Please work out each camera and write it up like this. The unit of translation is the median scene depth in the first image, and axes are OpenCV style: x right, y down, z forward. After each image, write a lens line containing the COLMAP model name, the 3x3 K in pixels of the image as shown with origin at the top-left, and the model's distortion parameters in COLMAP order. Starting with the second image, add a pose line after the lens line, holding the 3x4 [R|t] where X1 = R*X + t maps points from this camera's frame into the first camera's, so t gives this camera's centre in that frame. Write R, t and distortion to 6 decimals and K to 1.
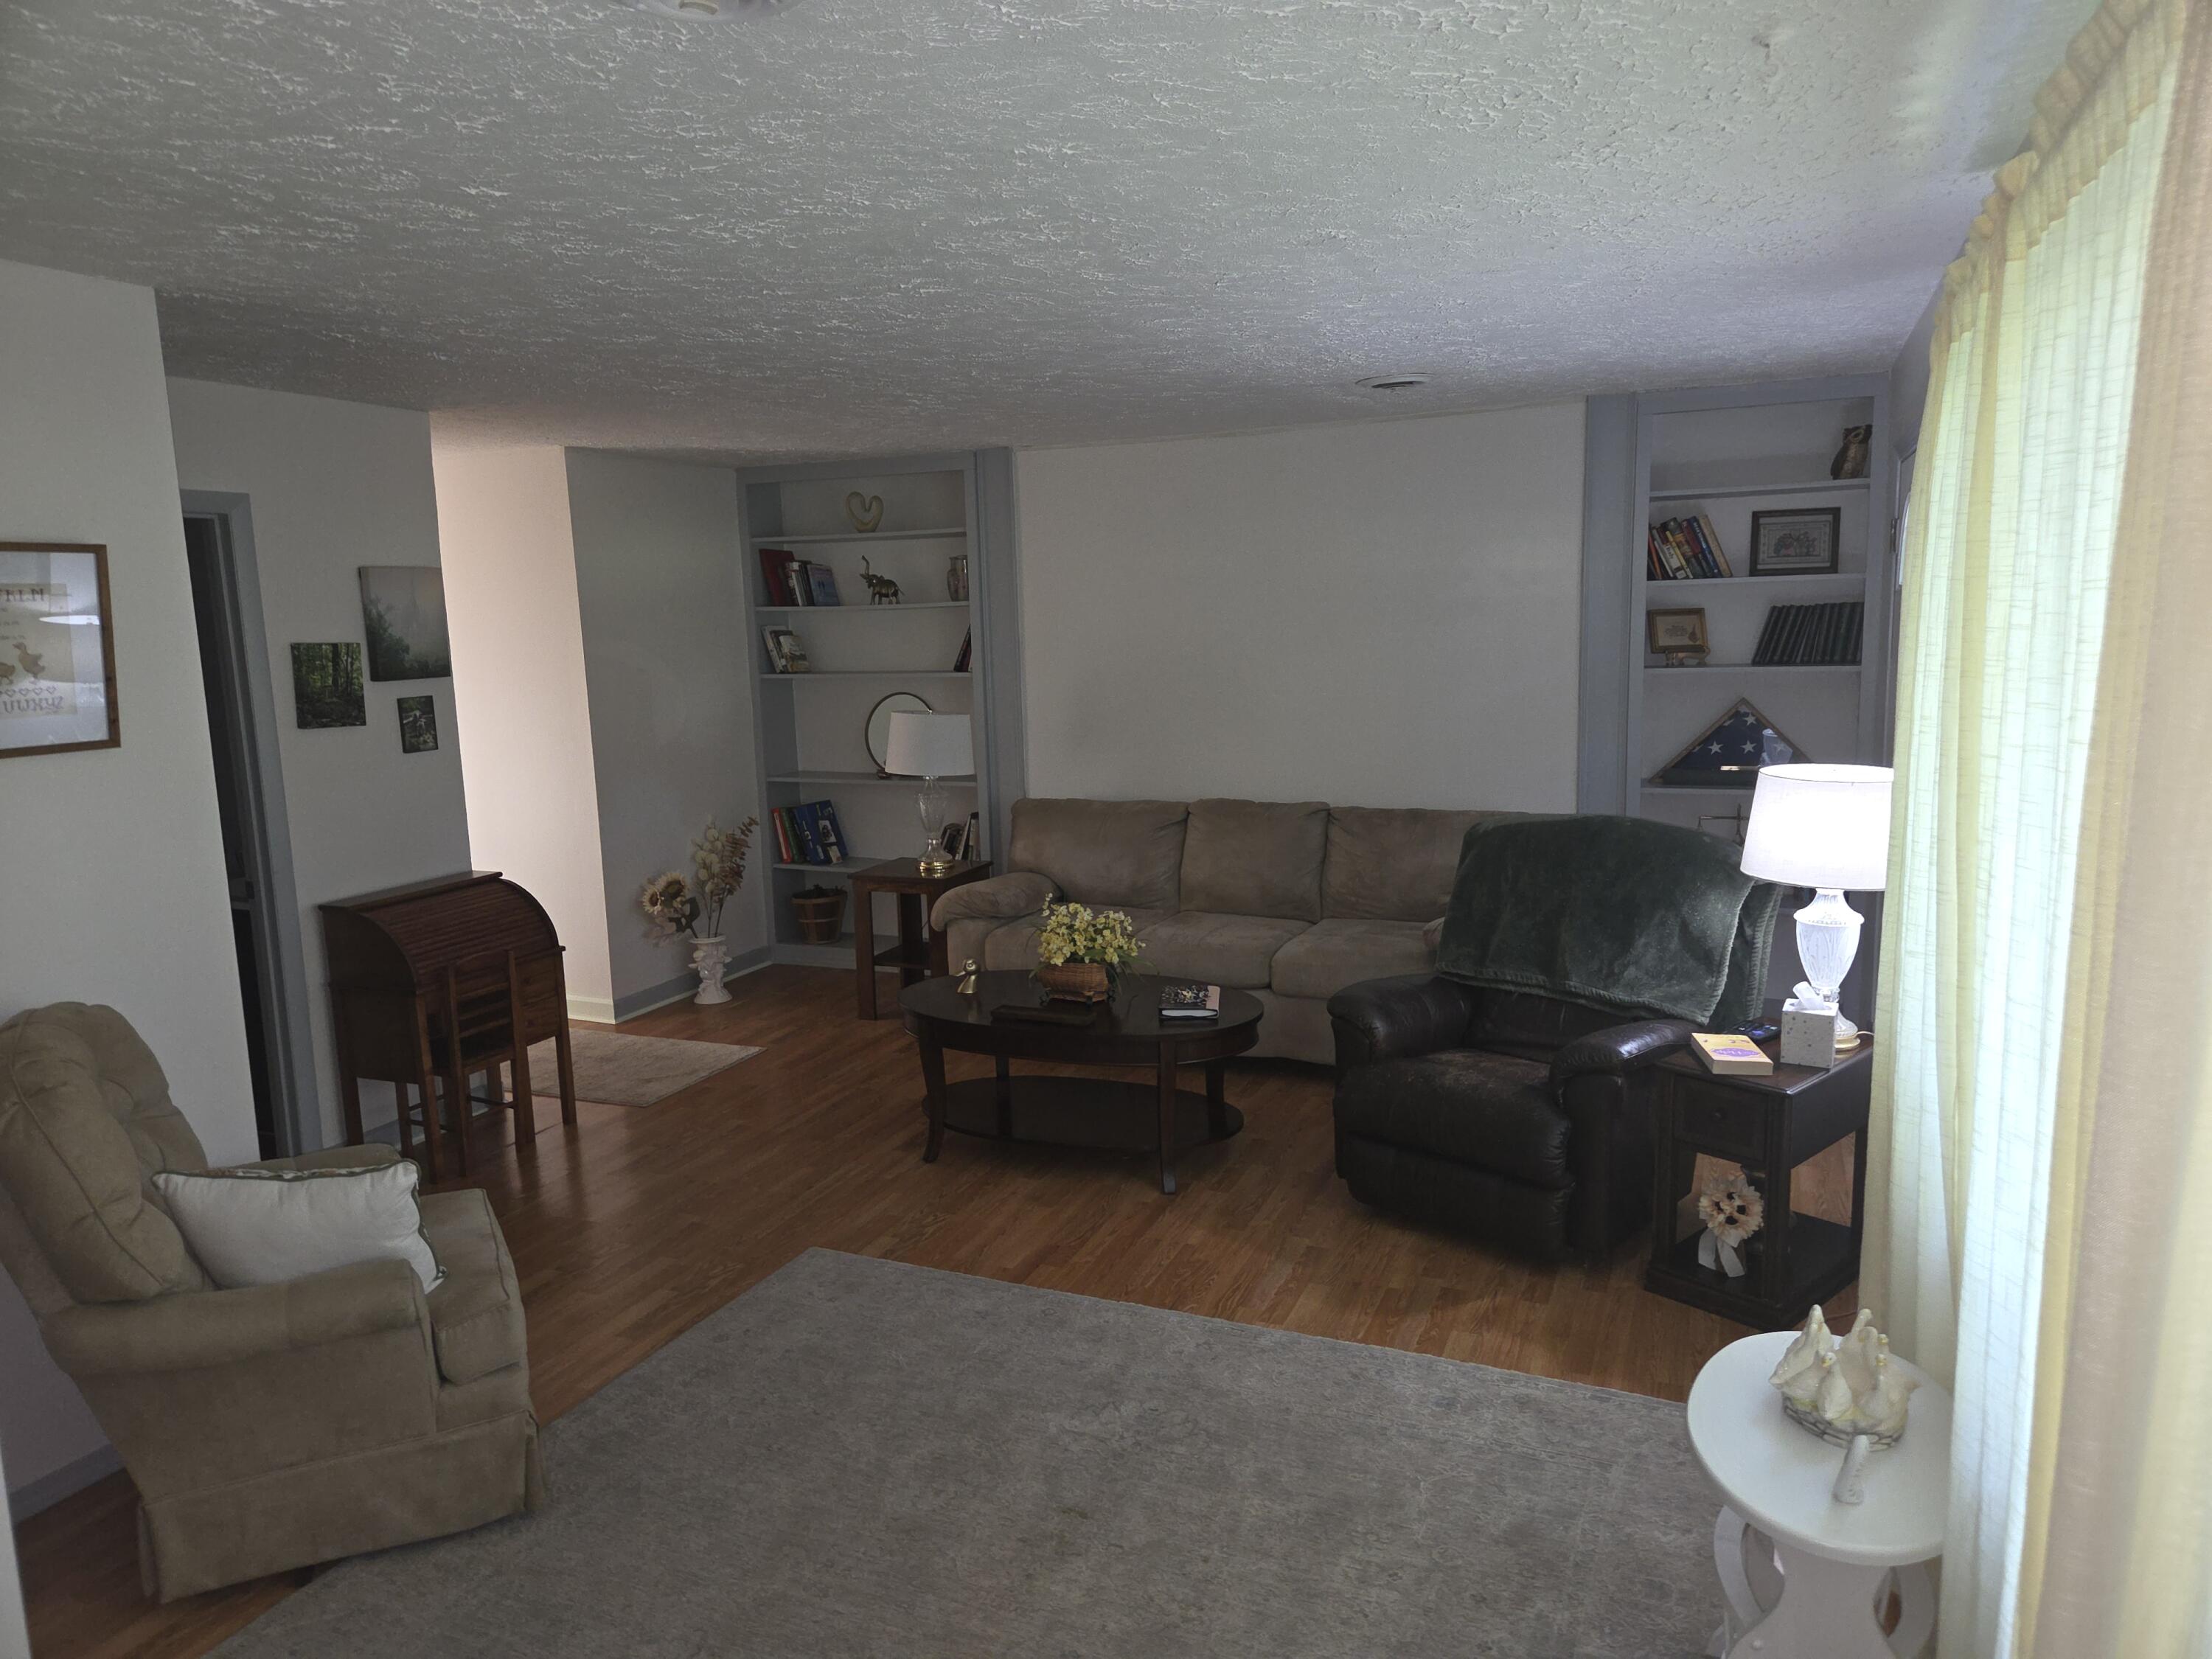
lens RADIAL K [[1479.7, 0, 1110.3], [0, 1479.7, 834.0], [0, 0, 1]] dist [0.081788, -0.084710]
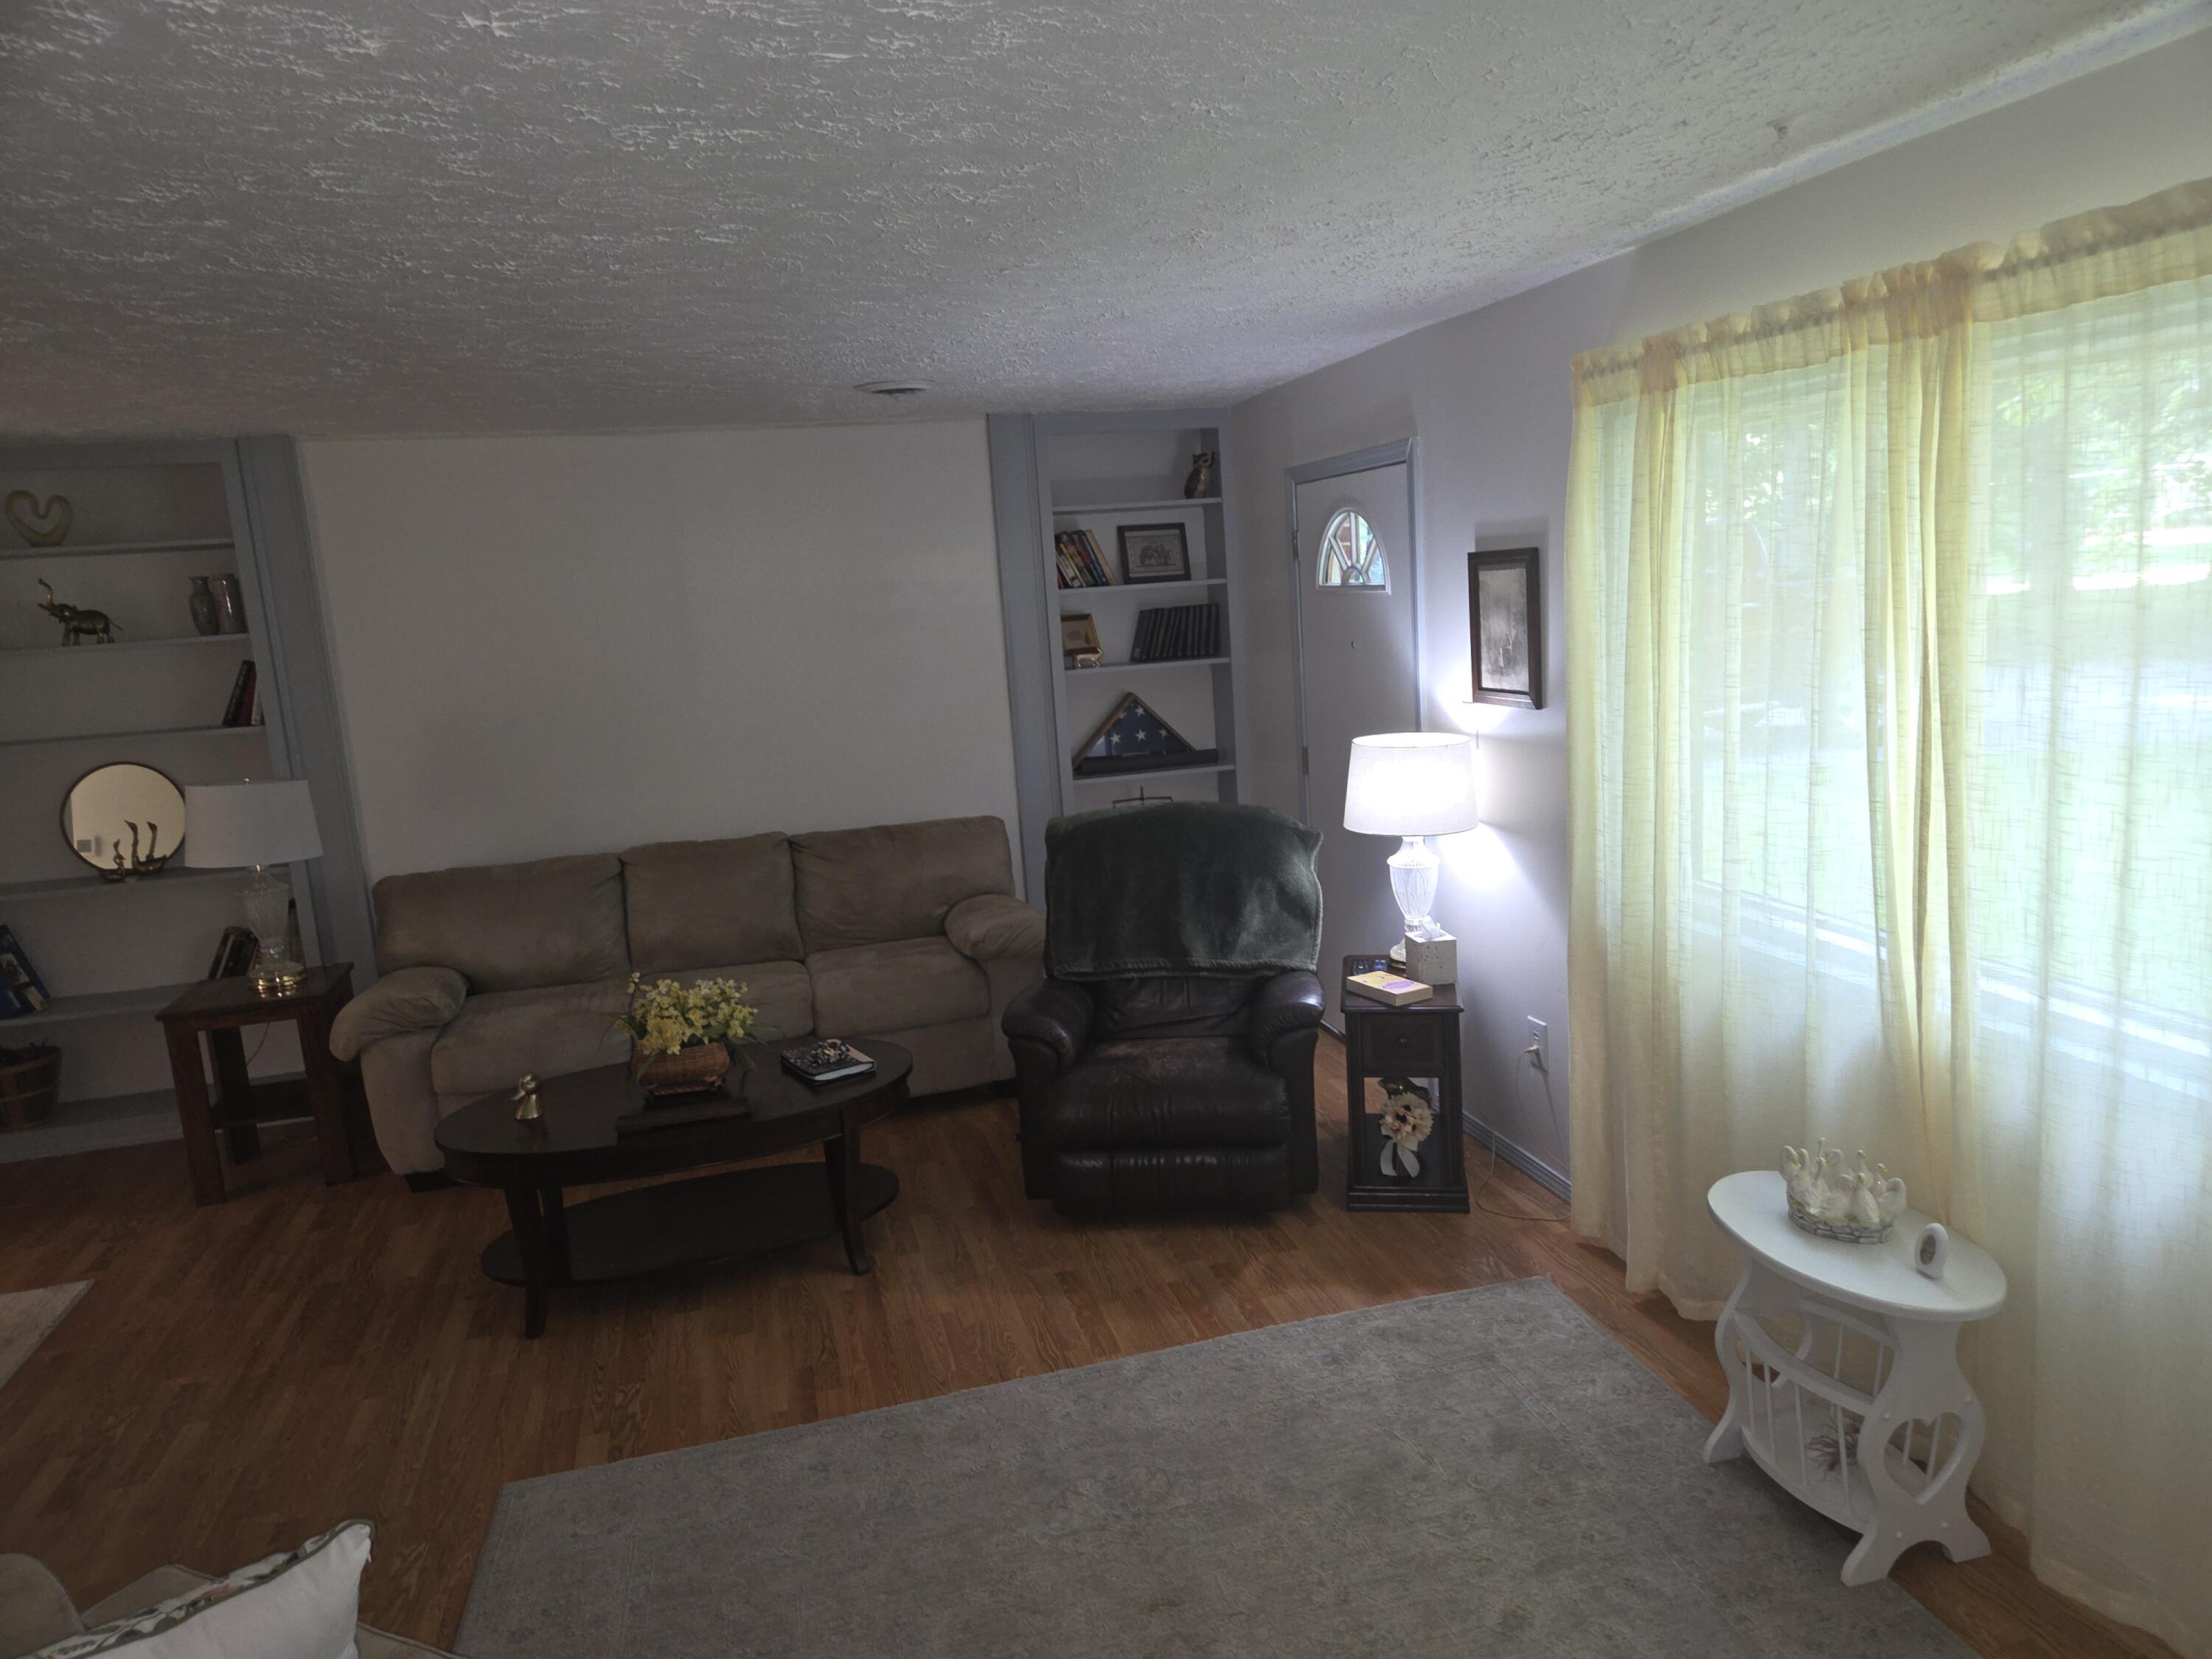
lens RADIAL K [[1479.7, 0, 1110.3], [0, 1479.7, 834.0], [0, 0, 1]] dist [0.081788, -0.084710]
pose [[0.775301, -0.126750, 0.618742, -0.348714], [0.134402, 0.990328, 0.034460, -0.030943], [-0.617125, 0.056444, 0.784838, 0.172363]]
